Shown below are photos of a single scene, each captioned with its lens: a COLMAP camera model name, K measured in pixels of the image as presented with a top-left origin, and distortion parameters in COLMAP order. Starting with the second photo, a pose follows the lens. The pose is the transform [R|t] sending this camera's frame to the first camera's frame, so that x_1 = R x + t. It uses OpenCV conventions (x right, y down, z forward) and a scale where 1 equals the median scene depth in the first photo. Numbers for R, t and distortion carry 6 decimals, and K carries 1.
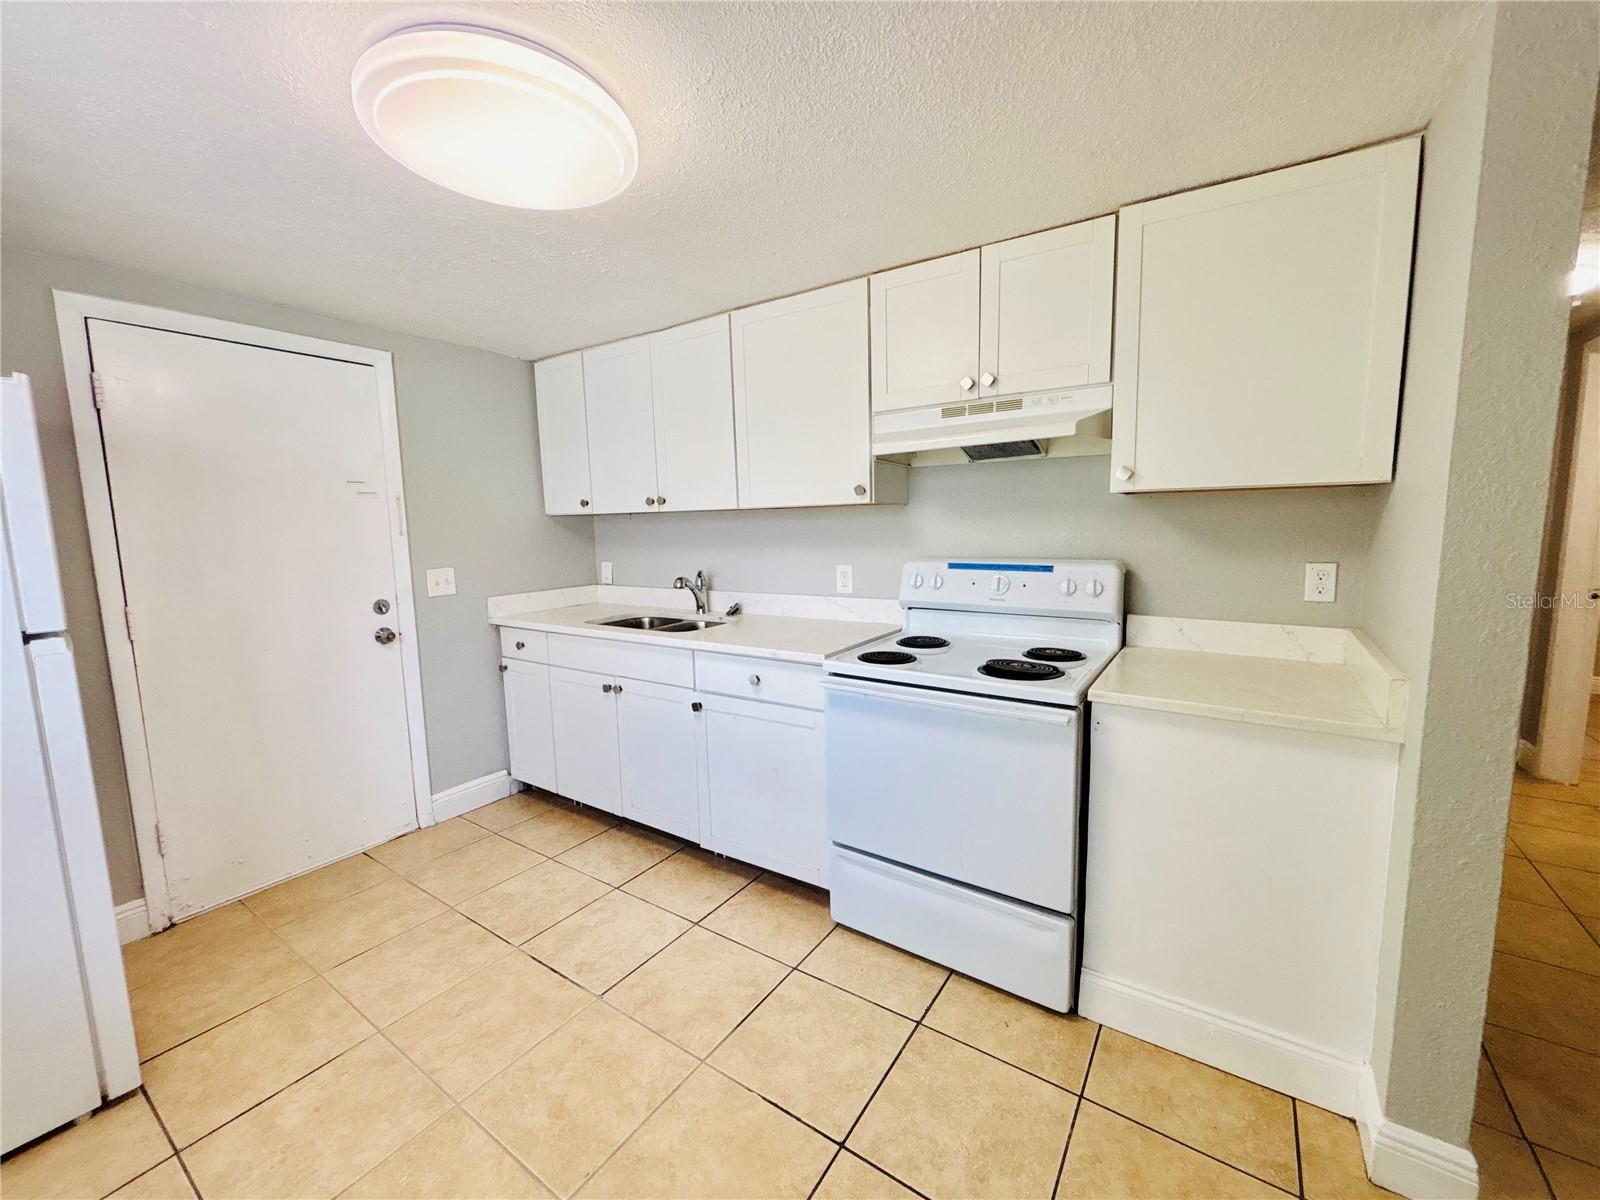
lens RADIAL K [[647.3, 0, 800.2], [0, 647.3, 601.6], [0, 0, 1]] dist [0.004245, -0.000534]
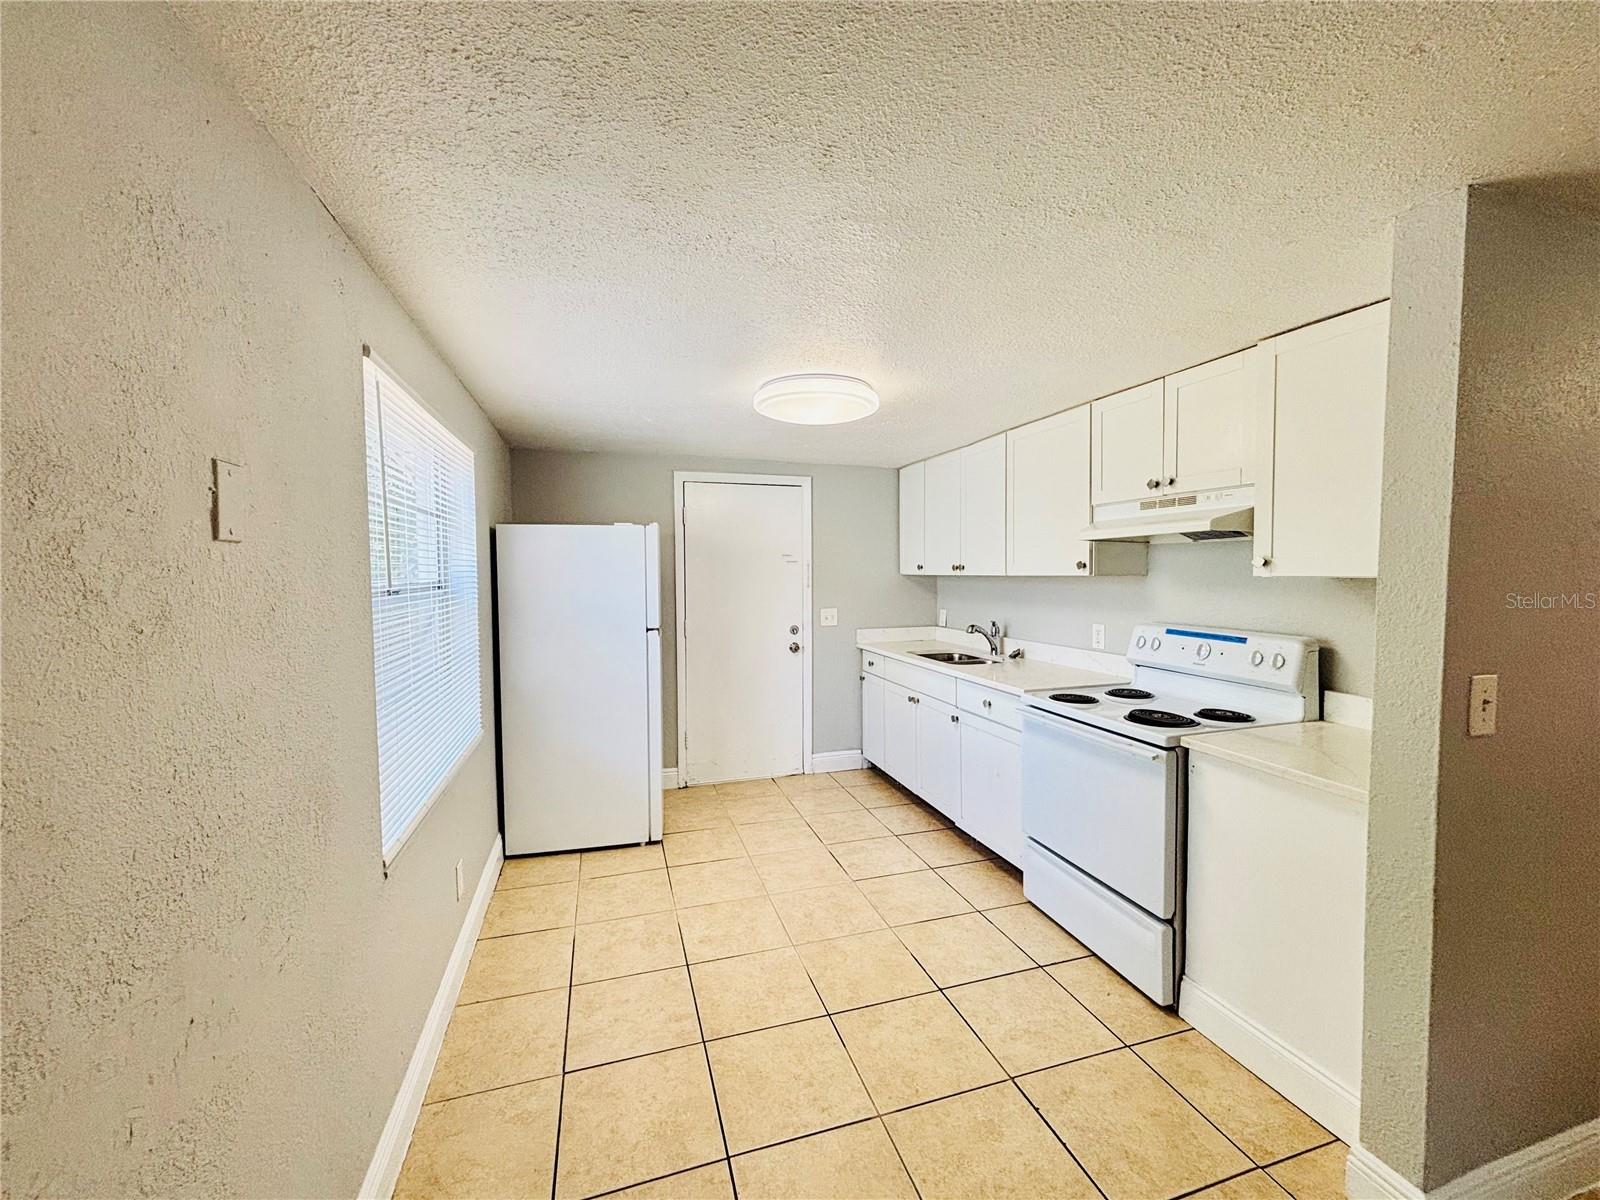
lens RADIAL K [[642.0, 0, 802.6], [0, 642.0, 604.2], [0, 0, 1]] dist [0.000336, -0.000443]
pose [[0.781623, 0.051282, -0.621640, 0.438339], [-0.089848, 0.995478, -0.030849, -0.009685], [0.617247, 0.079965, 0.782695, -0.303908]]
